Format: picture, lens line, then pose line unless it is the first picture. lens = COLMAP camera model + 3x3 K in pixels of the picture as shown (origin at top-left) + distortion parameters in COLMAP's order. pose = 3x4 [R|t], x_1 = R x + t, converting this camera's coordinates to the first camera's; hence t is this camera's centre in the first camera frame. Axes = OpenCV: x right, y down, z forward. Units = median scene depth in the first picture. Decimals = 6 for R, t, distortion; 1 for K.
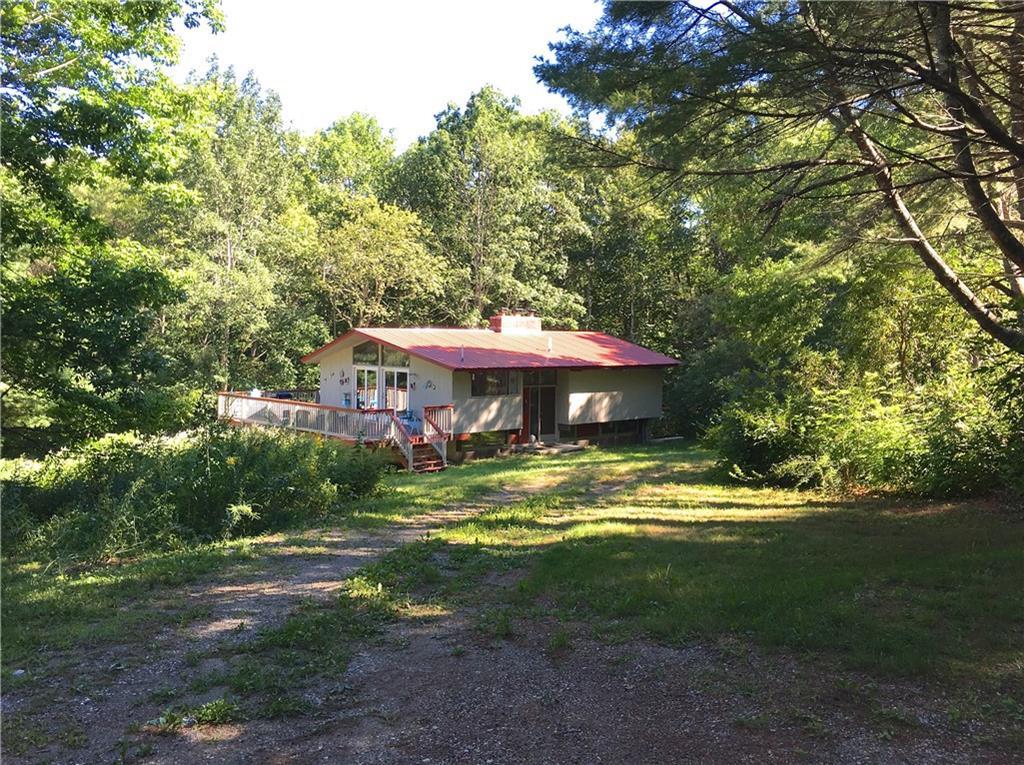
lens RADIAL K [[877.9, 0, 512.0], [0, 877.9, 382.5], [0, 0, 1]] dist [0.031246, -0.002928]
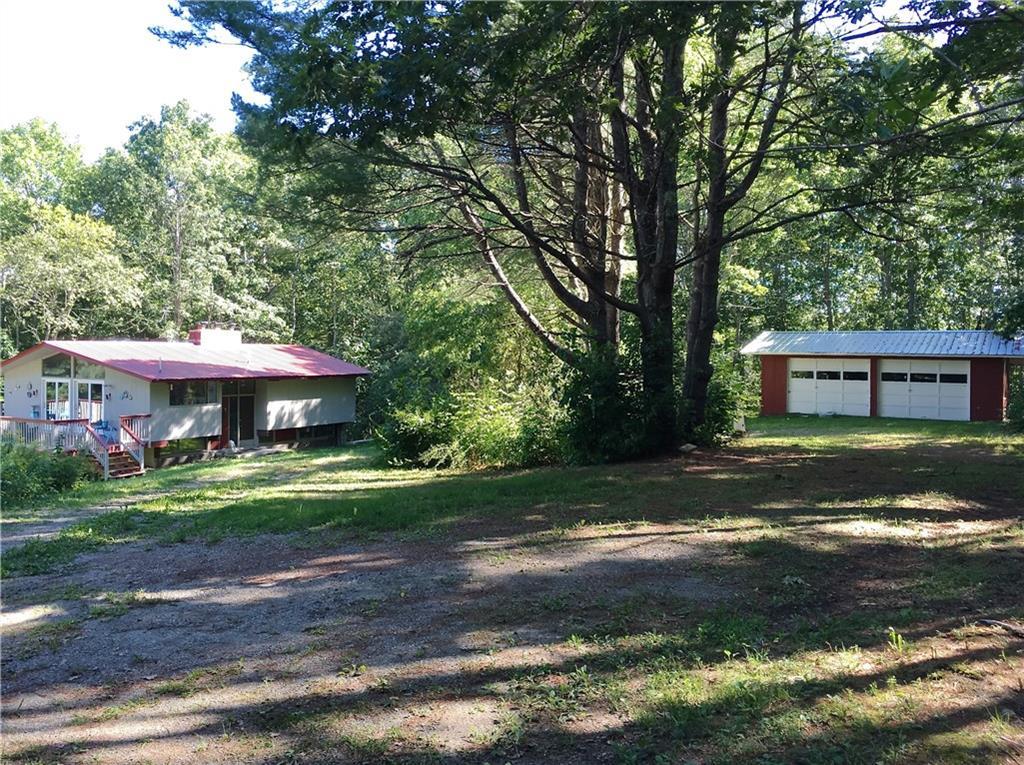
lens RADIAL K [[877.9, 0, 512.0], [0, 877.9, 382.5], [0, 0, 1]] dist [0.031246, -0.002928]
pose [[0.949471, -0.011620, 0.313639, 0.011361], [0.015221, 0.999843, -0.009036, 0.003309], [-0.313485, 0.013354, 0.949499, -0.126461]]
